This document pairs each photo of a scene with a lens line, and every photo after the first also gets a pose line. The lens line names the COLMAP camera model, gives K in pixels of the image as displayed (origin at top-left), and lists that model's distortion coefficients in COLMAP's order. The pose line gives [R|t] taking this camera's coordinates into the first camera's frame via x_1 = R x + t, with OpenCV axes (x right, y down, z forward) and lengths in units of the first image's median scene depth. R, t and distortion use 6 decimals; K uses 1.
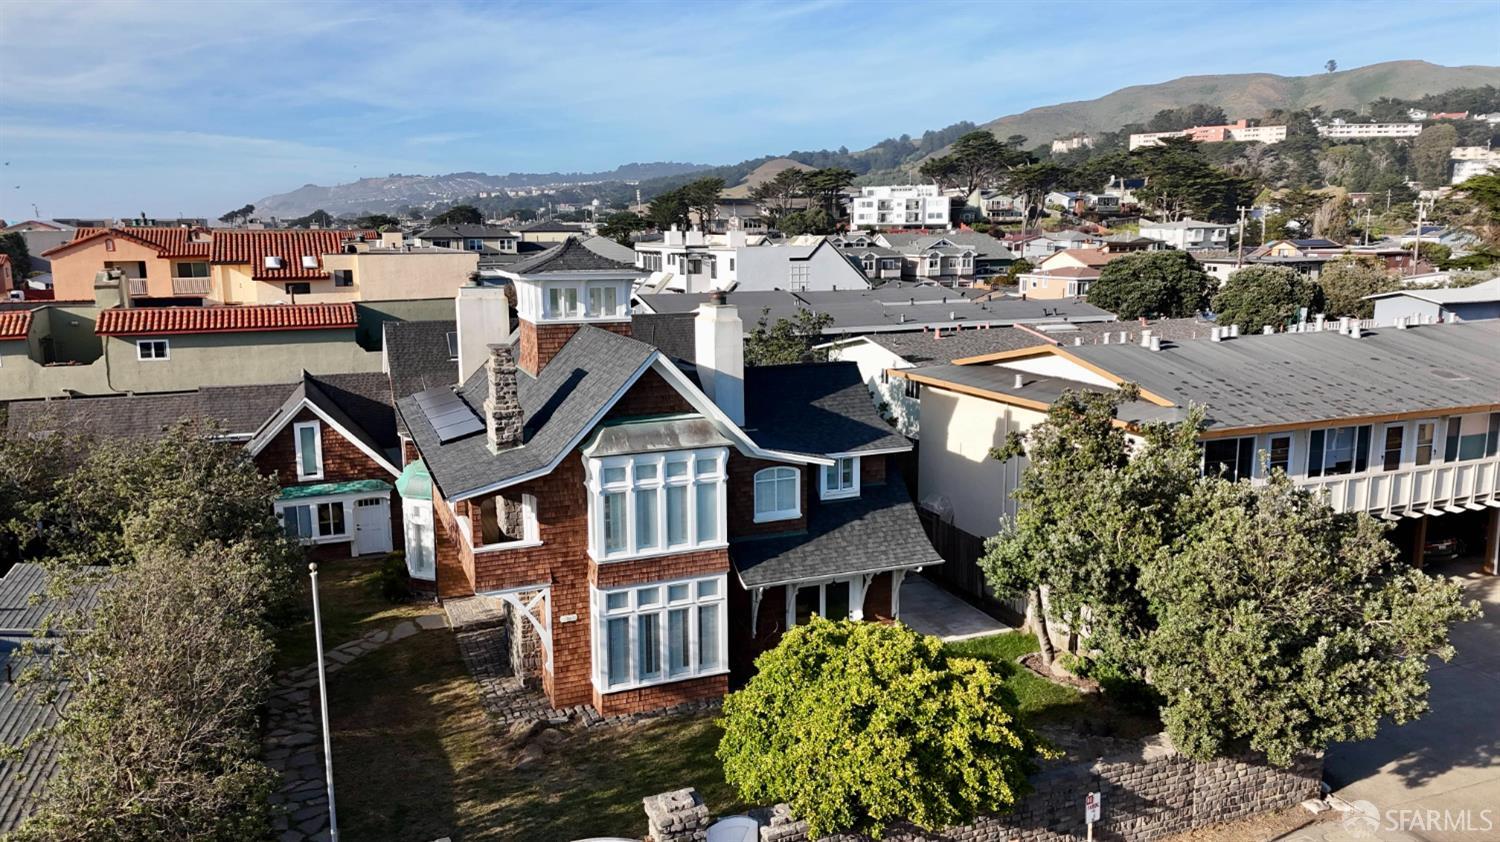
lens RADIAL K [[1097.1, 0, 751.4], [0, 1097.1, 418.3], [0, 0, 1]] dist [0.090637, -0.095110]
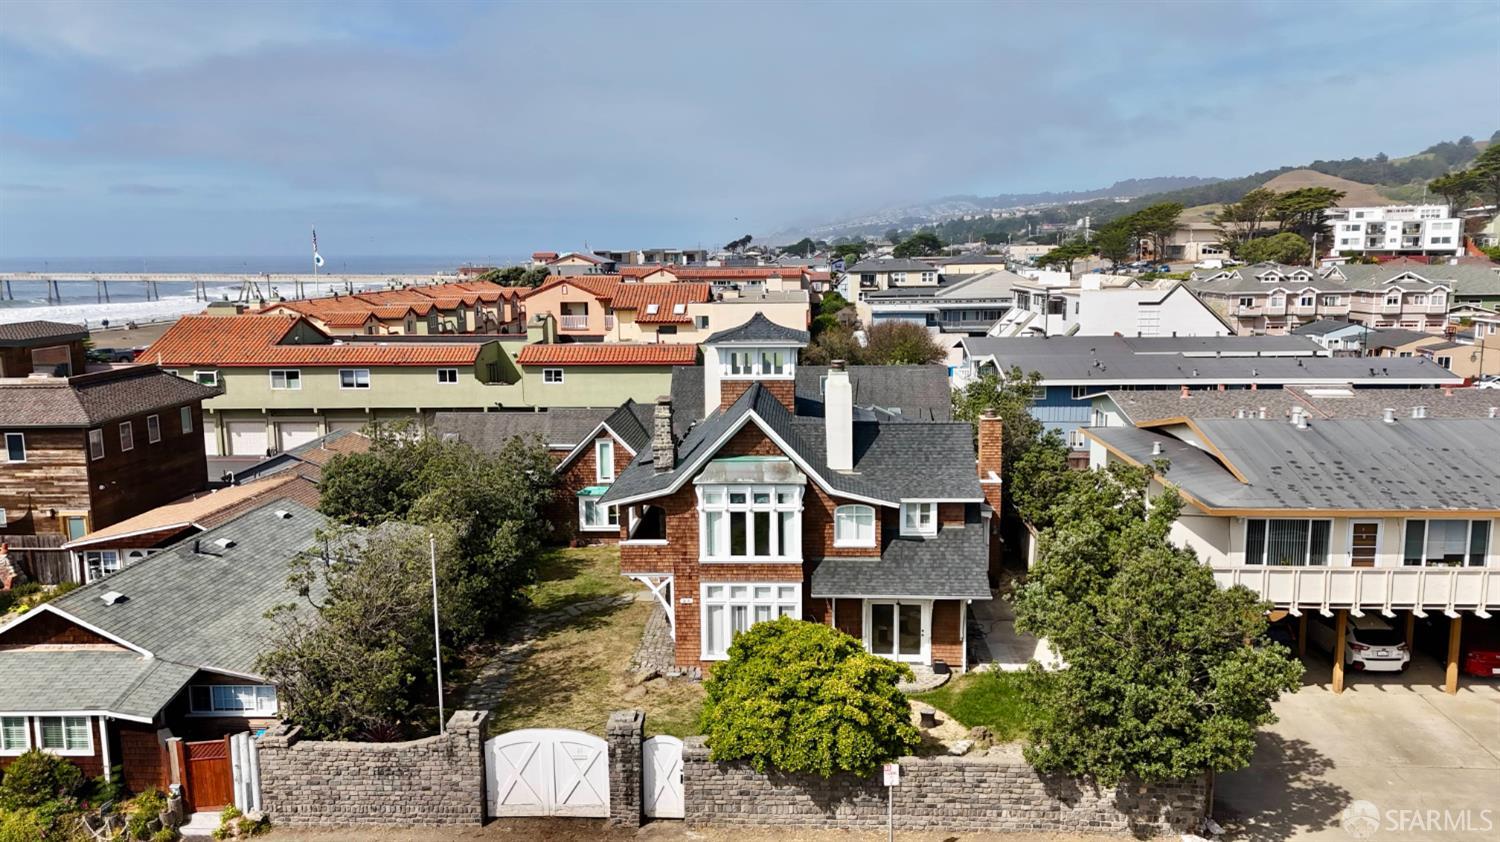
lens RADIAL K [[1097.1, 0, 751.4], [0, 1097.1, 418.3], [0, 0, 1]] dist [0.090637, -0.095110]
pose [[0.908898, 0.060736, -0.412571, 0.198138], [-0.068021, 0.997679, -0.002979, -0.019505], [0.411433, 0.030771, 0.910921, -0.091003]]
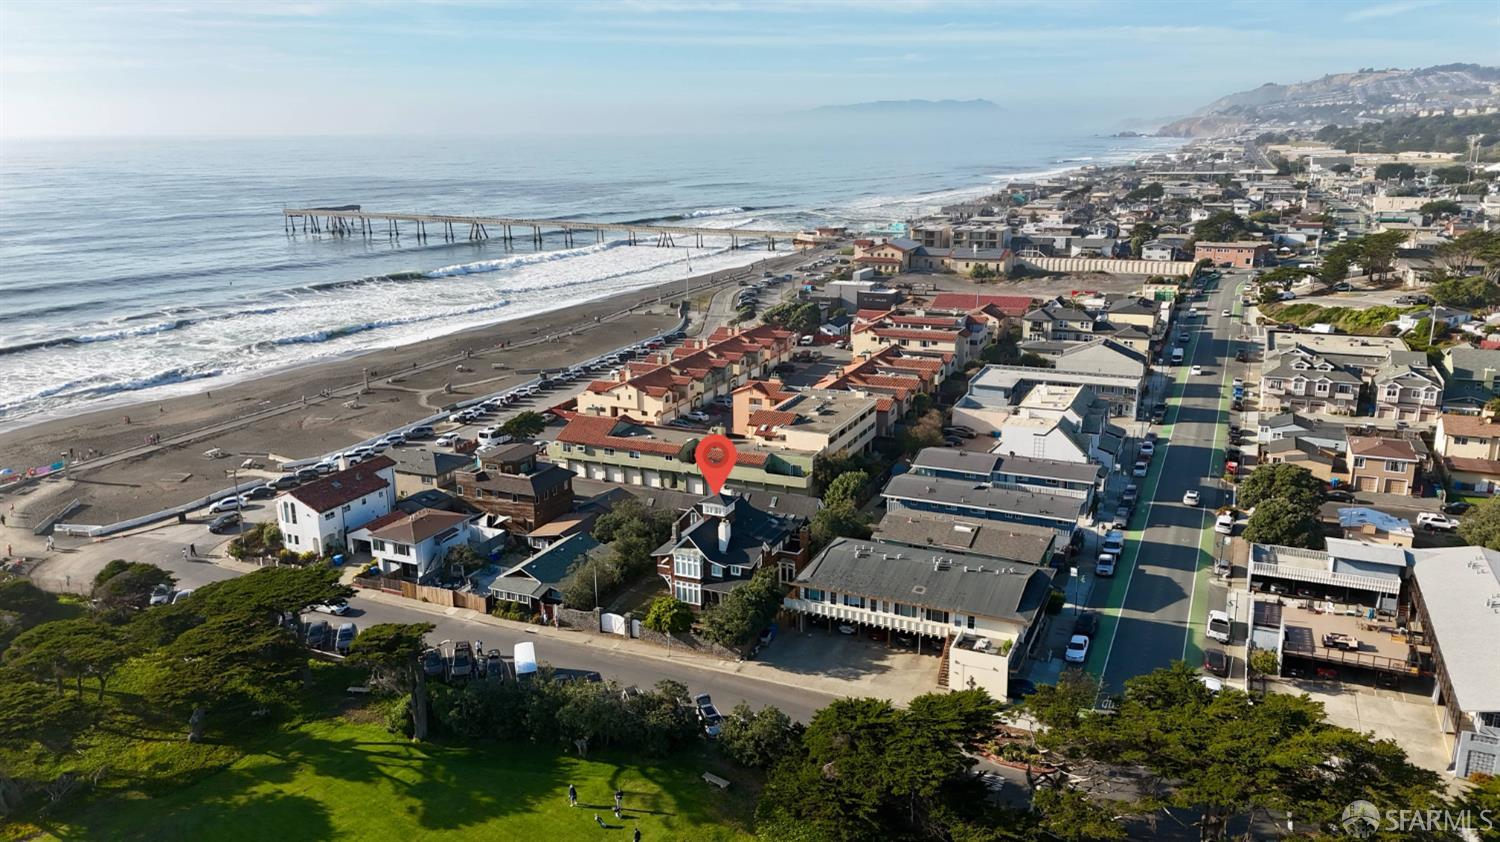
lens RADIAL K [[1097.1, 0, 751.4], [0, 1097.1, 418.3], [0, 0, 1]] dist [0.090637, -0.095110]
pose [[0.695589, 0.184019, -0.694473, 1.425216], [-0.118909, 0.982797, 0.141317, -0.543756], [0.708531, -0.015719, 0.705505, -0.929541]]
